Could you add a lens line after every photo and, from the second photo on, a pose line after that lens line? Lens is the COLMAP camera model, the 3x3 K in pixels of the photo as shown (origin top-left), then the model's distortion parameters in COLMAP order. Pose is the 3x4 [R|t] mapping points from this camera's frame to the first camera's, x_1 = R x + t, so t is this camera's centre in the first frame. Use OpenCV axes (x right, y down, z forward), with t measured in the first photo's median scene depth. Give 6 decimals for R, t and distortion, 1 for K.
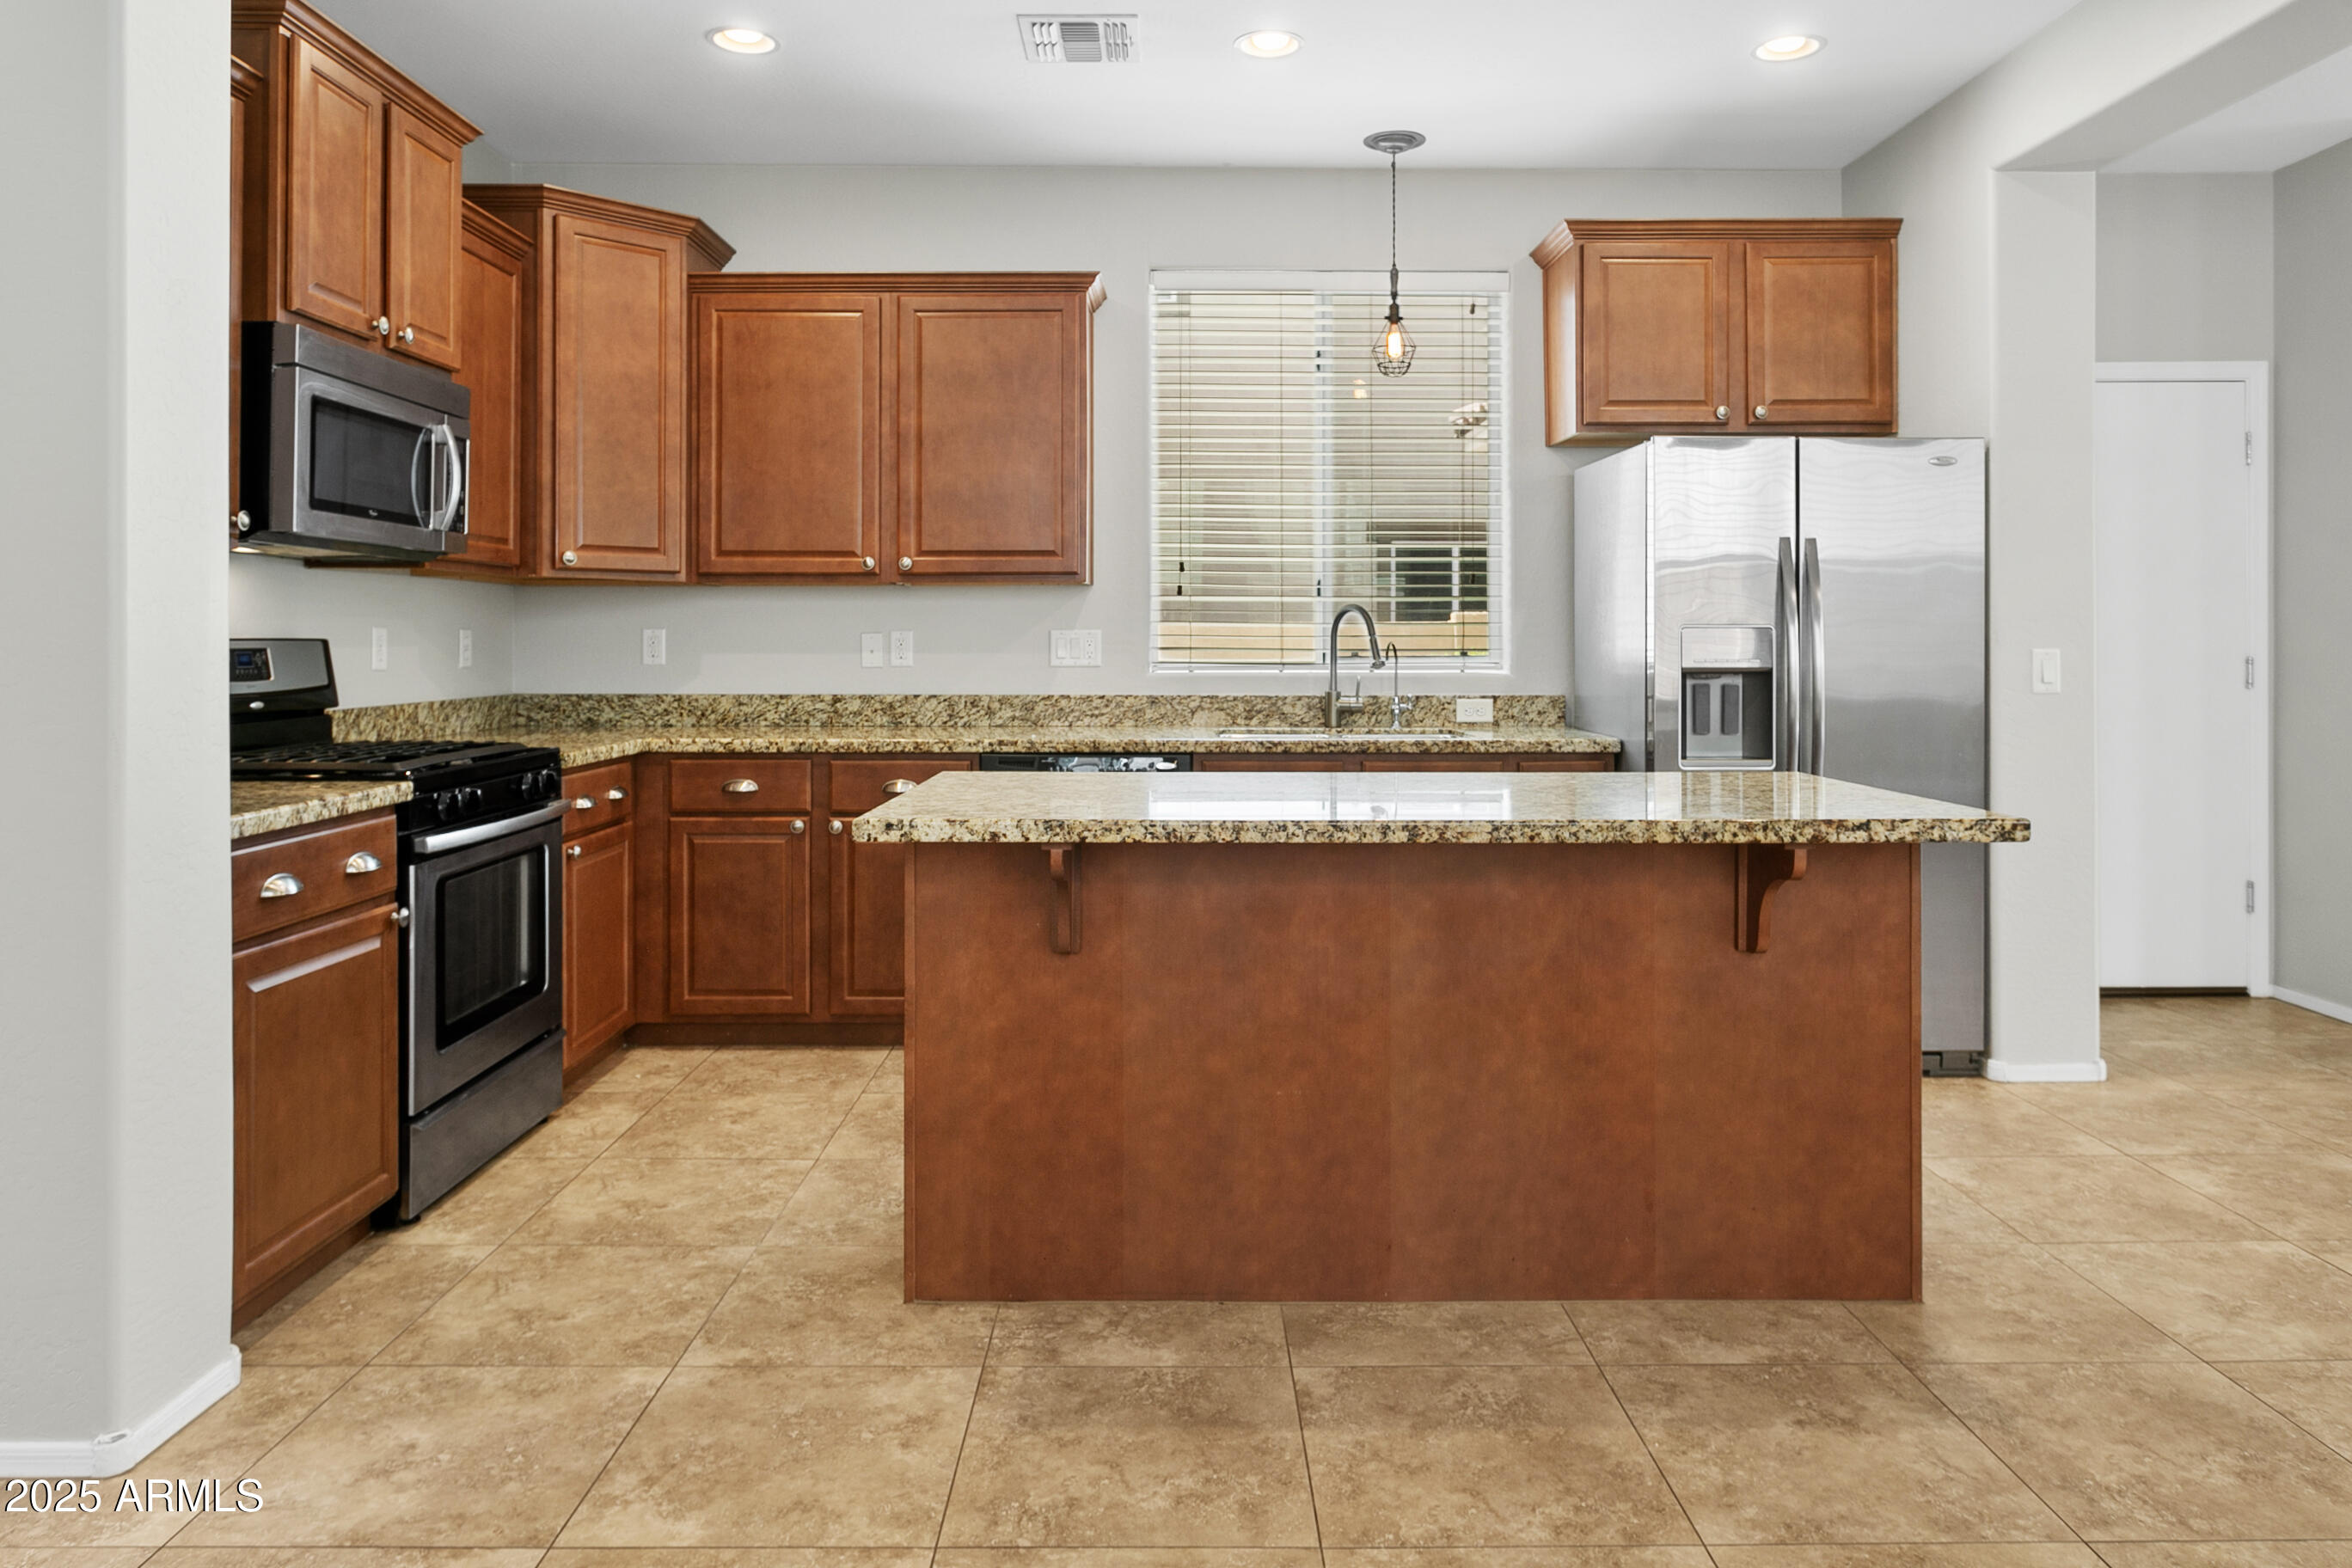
lens RADIAL K [[1522.1, 0, 1182.9], [0, 1522.1, 641.4], [0, 0, 1]] dist [-0.011551, 0.007762]
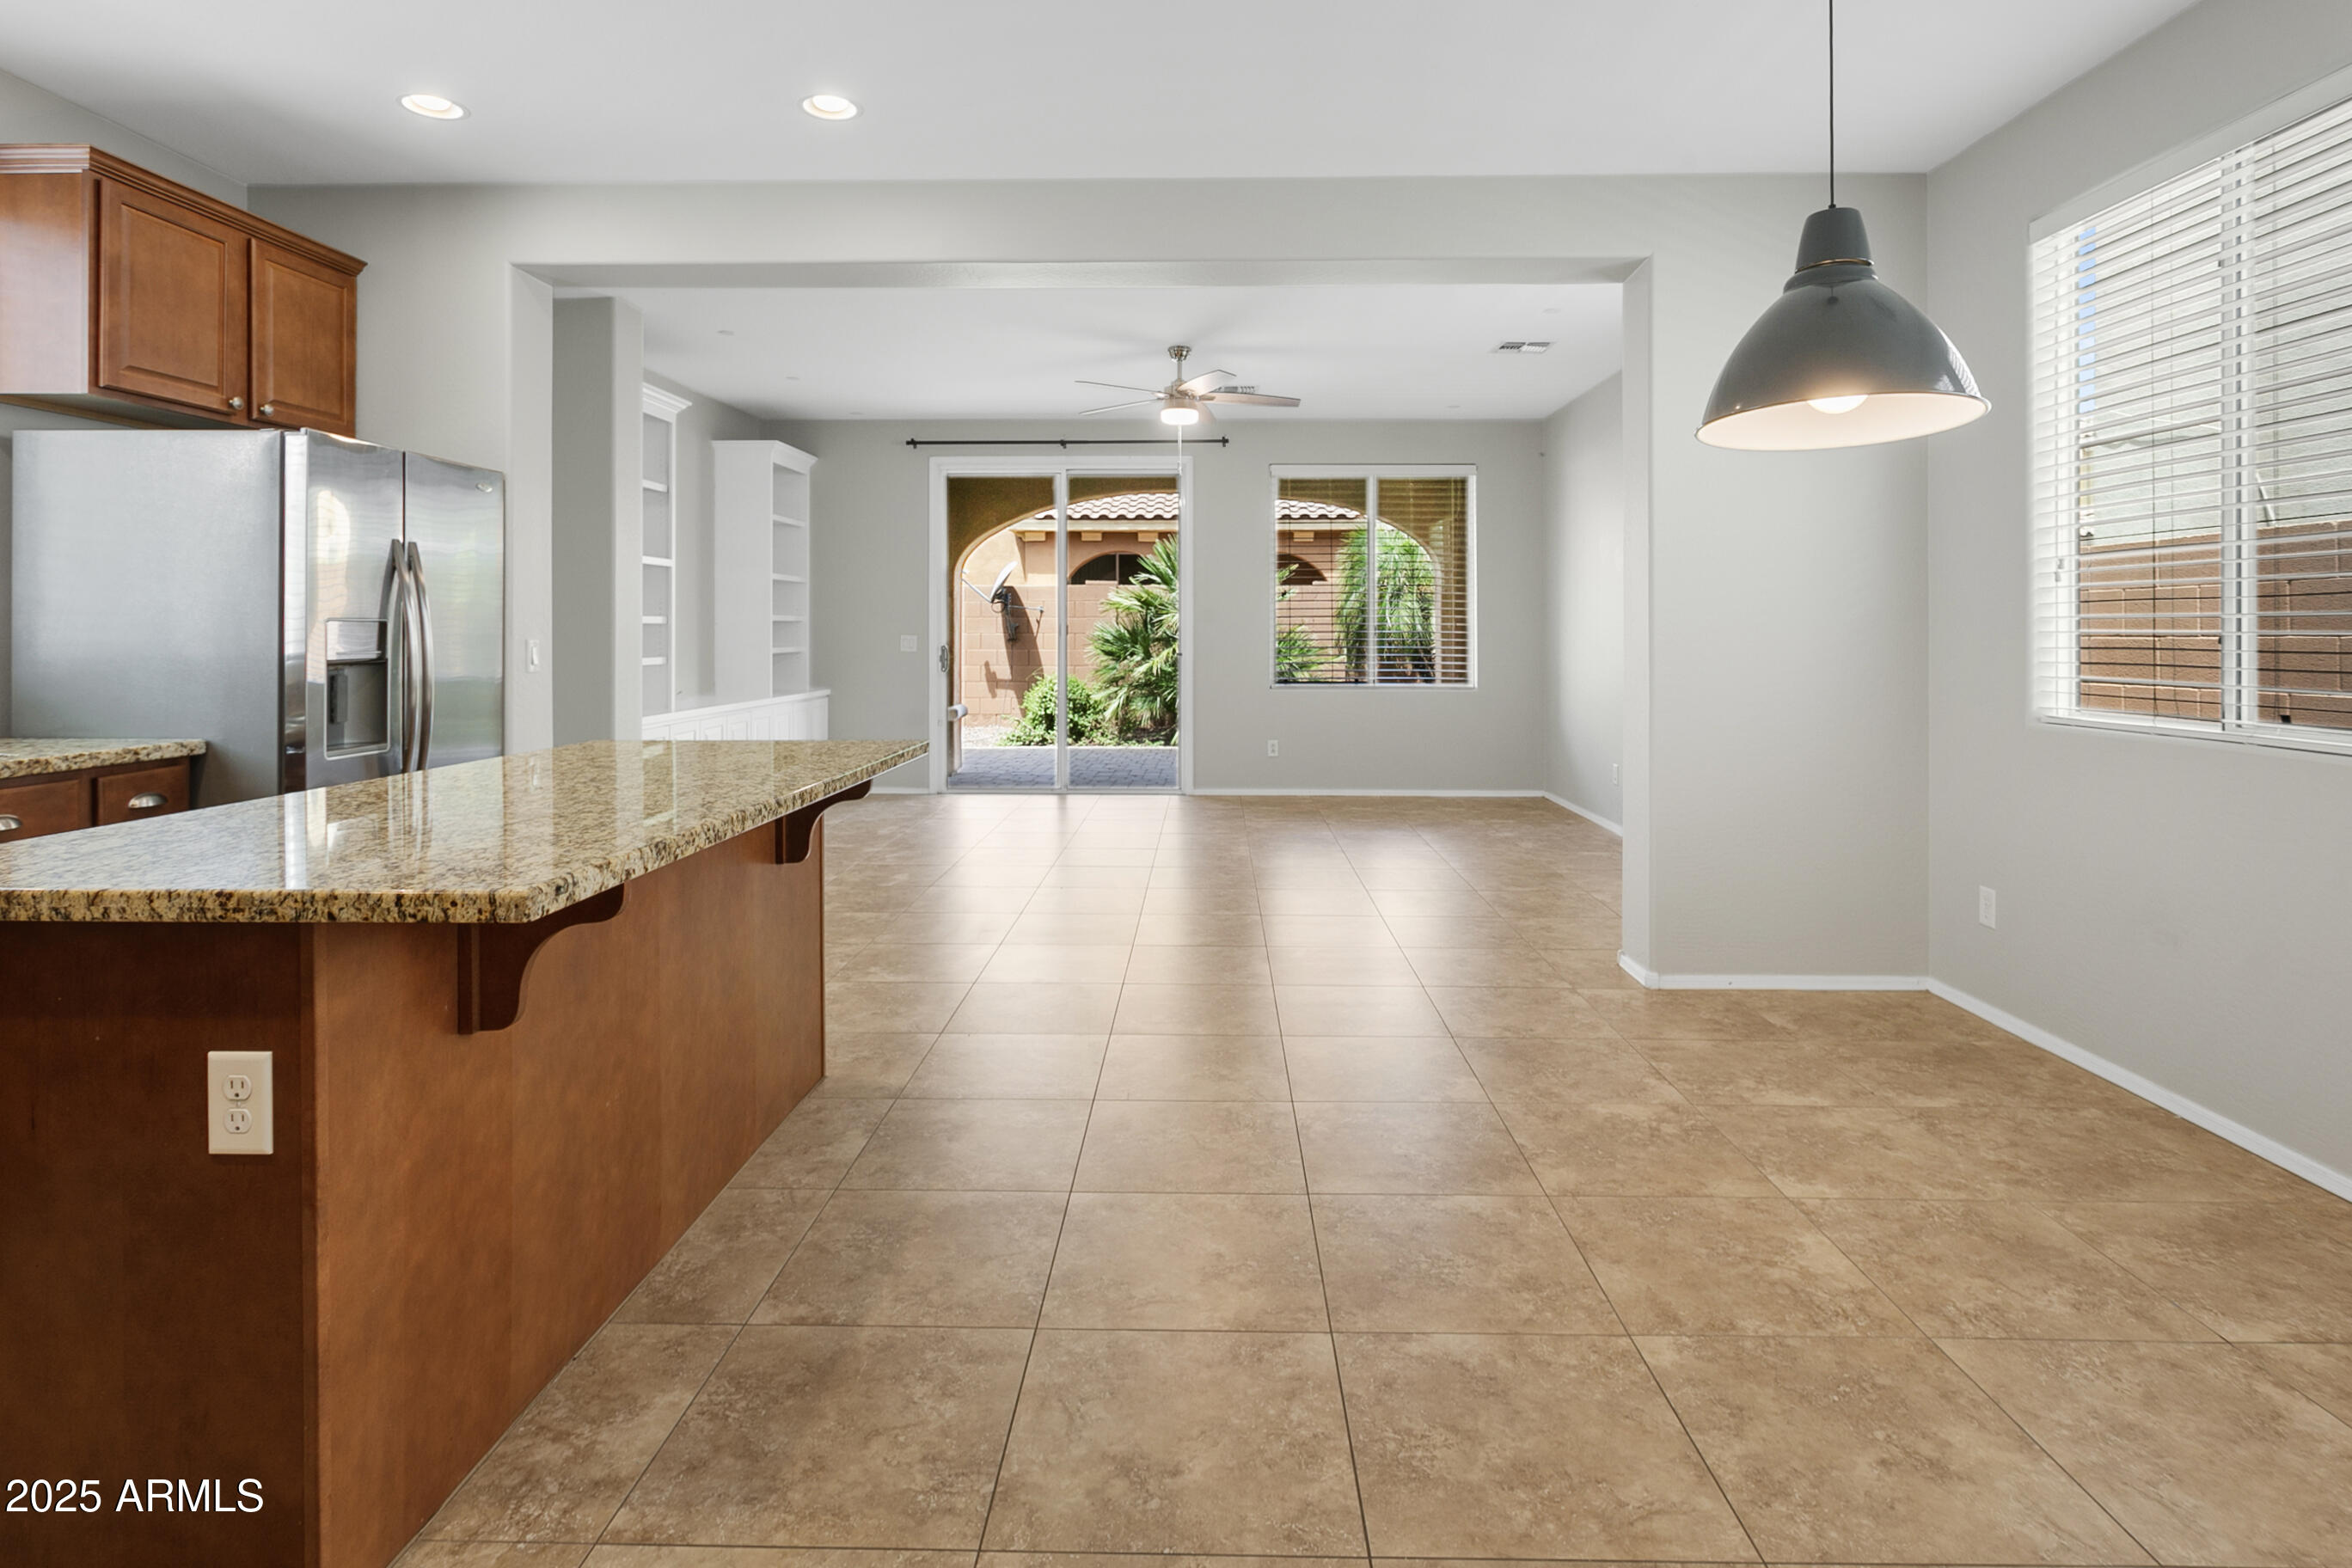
lens RADIAL K [[1207.2, 0, 1170.3], [0, 1207.2, 629.3], [0, 0, 1]] dist [-0.002707, -0.000652]
pose [[0.041834, 0.000336, 0.999124, -0.454528], [0.001337, 0.999999, -0.000392, -0.002319], [-0.999124, 0.001352, 0.041834, 0.404494]]
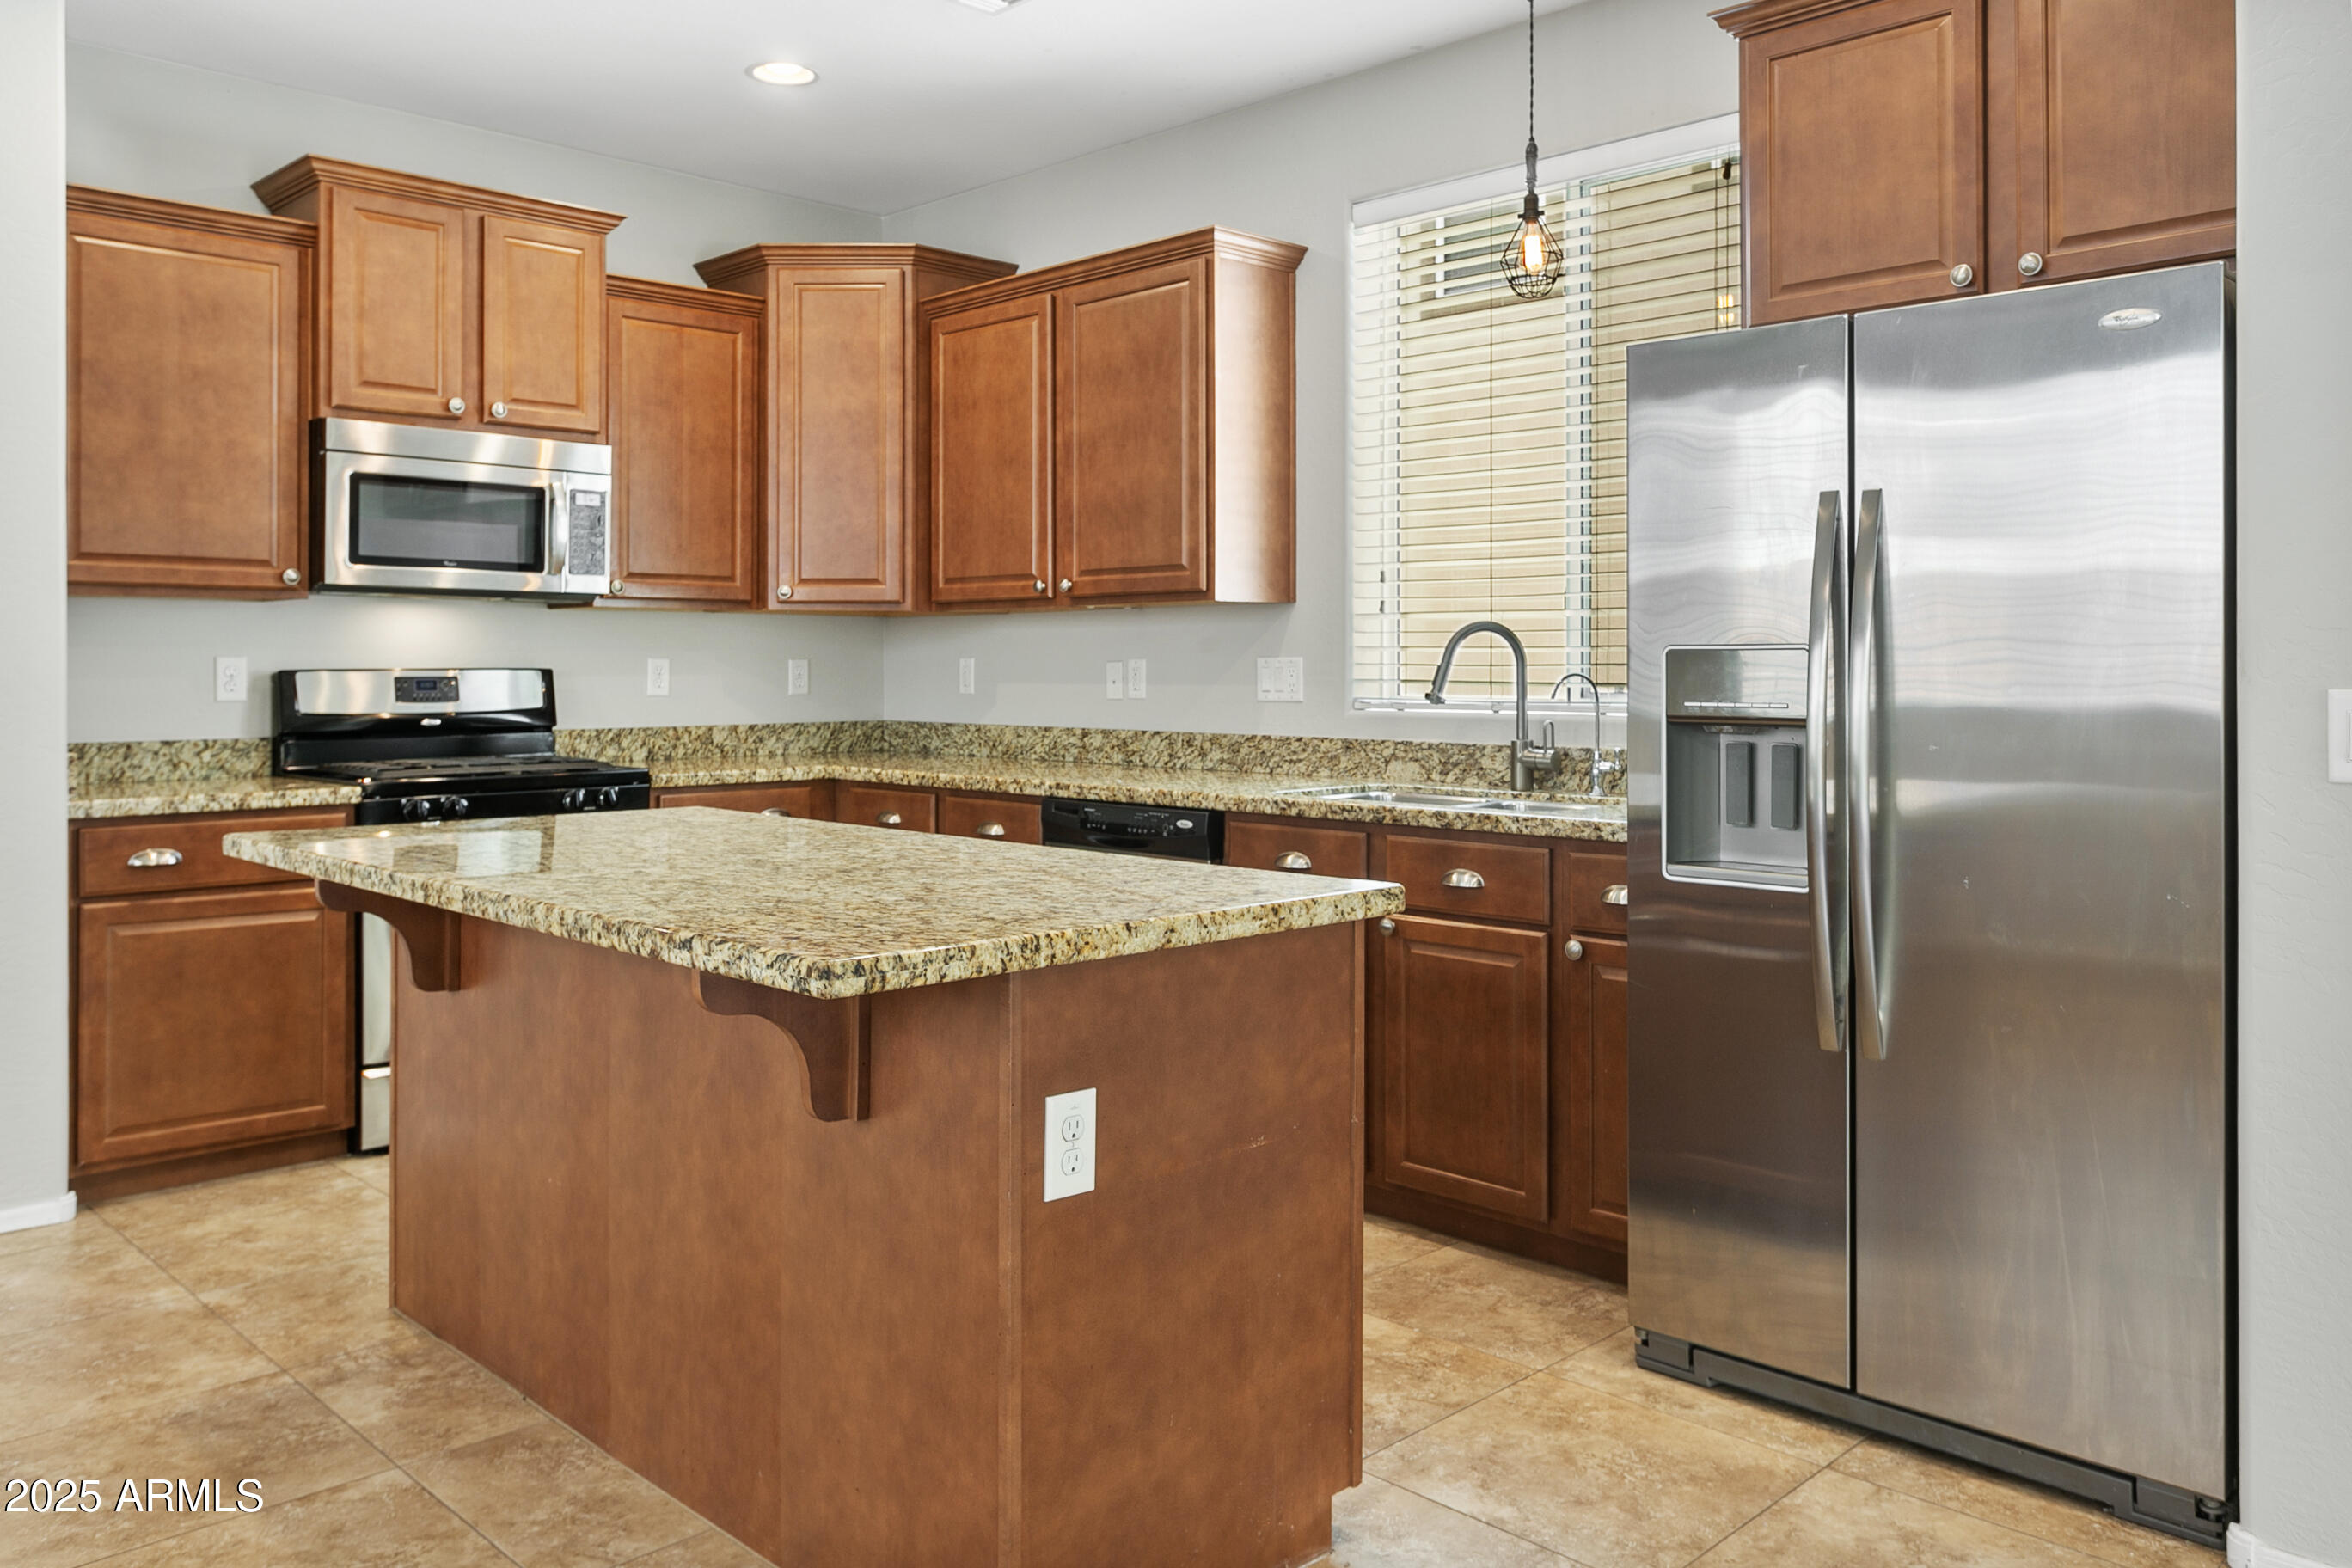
lens RADIAL K [[1763.9, 0, 1174.5], [0, 1763.9, 665.7], [0, 0, 1]] dist [-0.004272, 0.013639]
pose [[0.699061, -0.000767, -0.715061, 0.699829], [-0.000094, 0.999999, -0.001165, -0.002132], [0.715062, 0.000881, 0.699061, 0.356754]]
